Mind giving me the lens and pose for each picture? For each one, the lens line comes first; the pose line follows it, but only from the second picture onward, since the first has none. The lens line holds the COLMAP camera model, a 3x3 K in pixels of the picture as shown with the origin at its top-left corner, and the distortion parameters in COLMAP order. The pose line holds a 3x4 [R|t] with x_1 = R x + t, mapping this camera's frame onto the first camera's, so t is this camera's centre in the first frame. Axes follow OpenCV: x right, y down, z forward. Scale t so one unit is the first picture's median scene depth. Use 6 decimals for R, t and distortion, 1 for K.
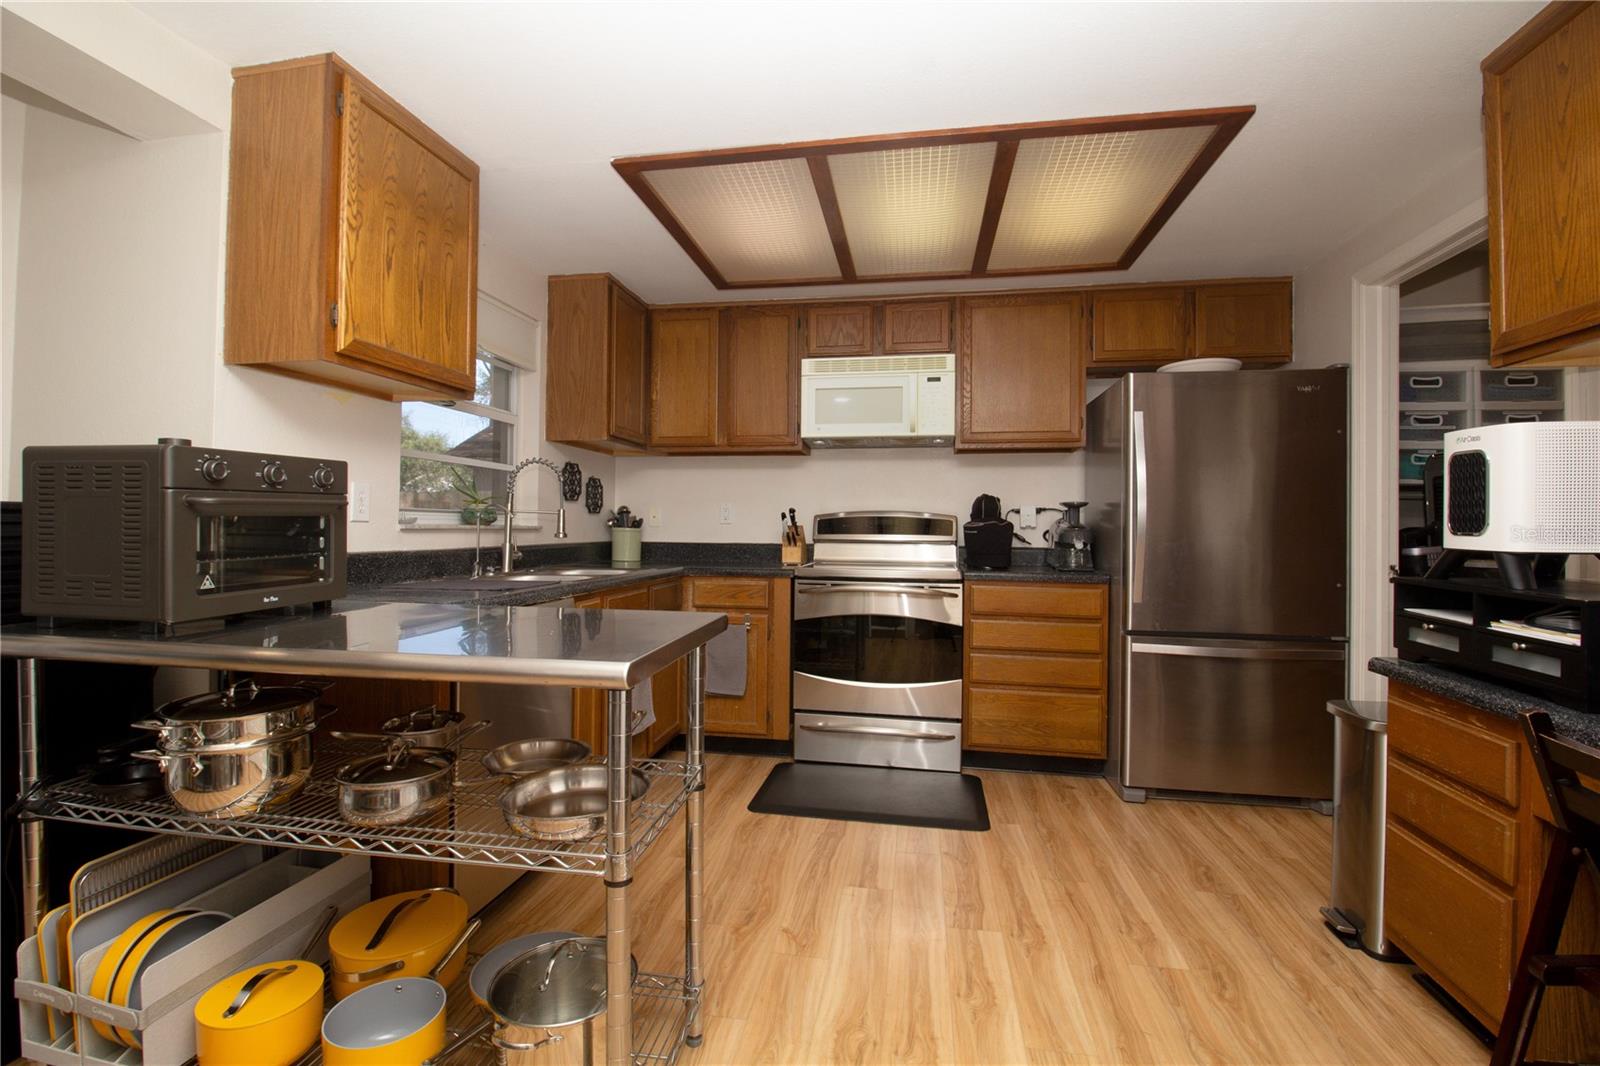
lens RADIAL K [[734.5, 0, 792.3], [0, 734.5, 523.5], [0, 0, 1]] dist [-0.018579, -0.000258]
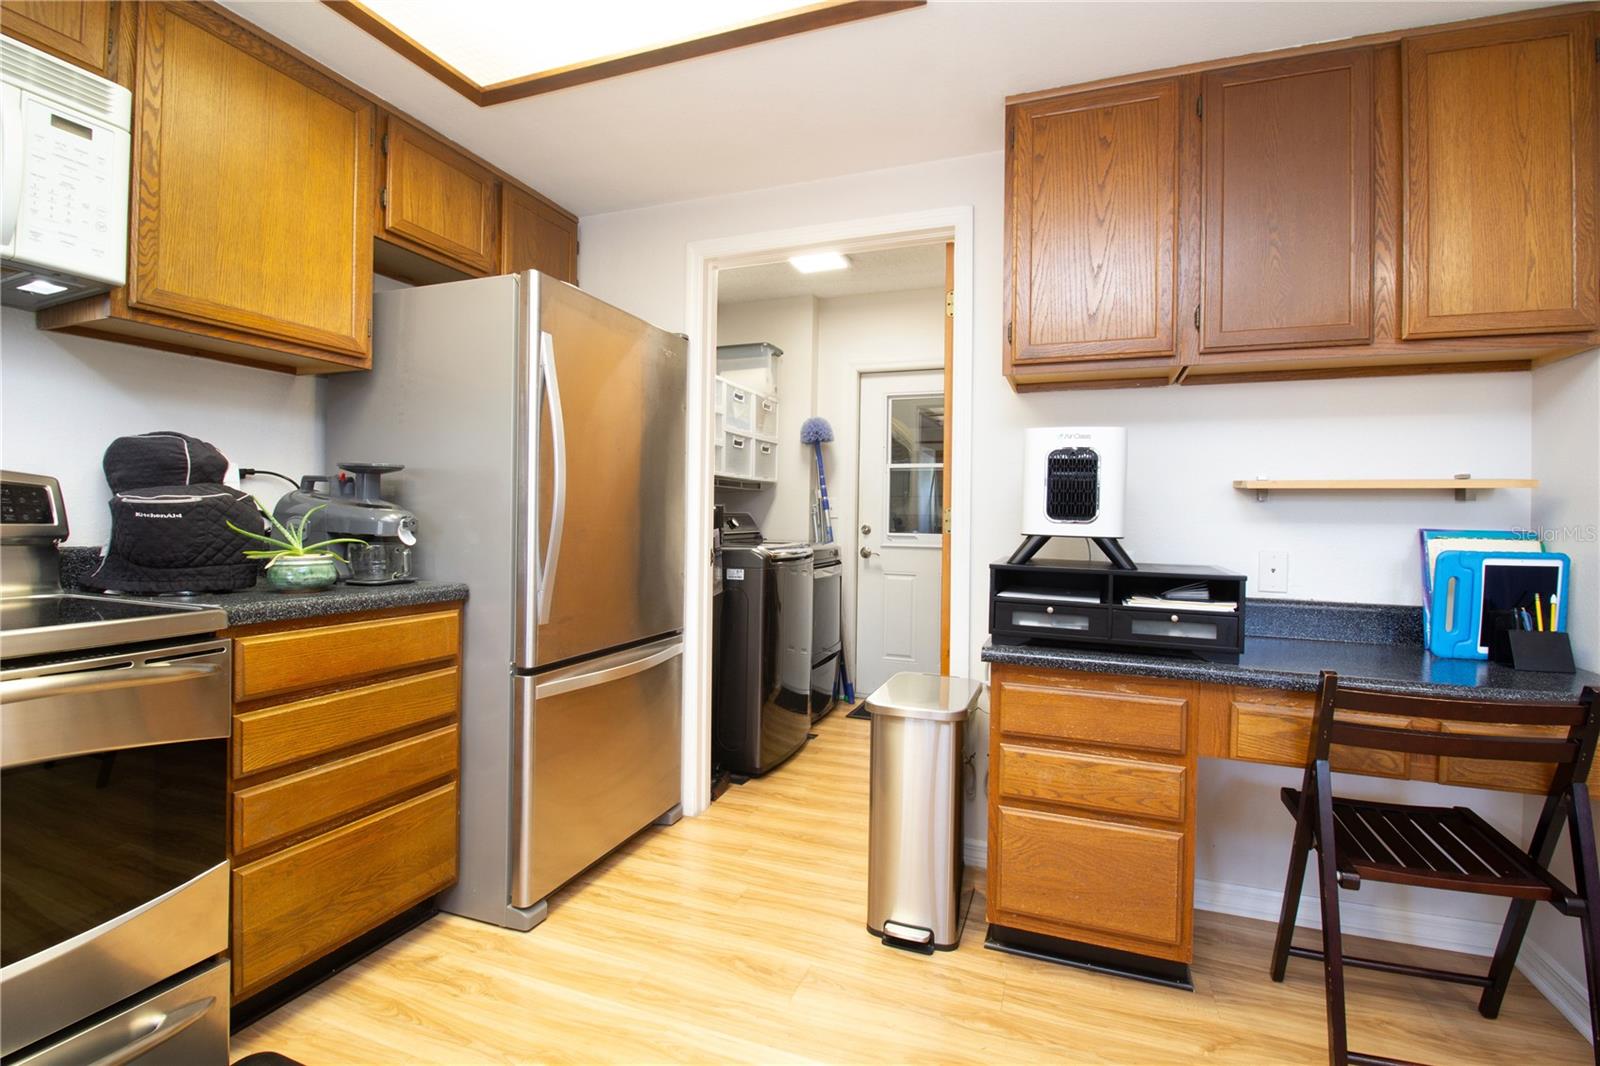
lens RADIAL K [[734.5, 0, 792.3], [0, 734.5, 523.5], [0, 0, 1]] dist [-0.018579, -0.000258]
pose [[0.189949, -0.012257, 0.981717, -0.132497], [-0.016220, 0.999746, 0.015620, 0.003420], [-0.981660, -0.018890, 0.189702, 0.654749]]
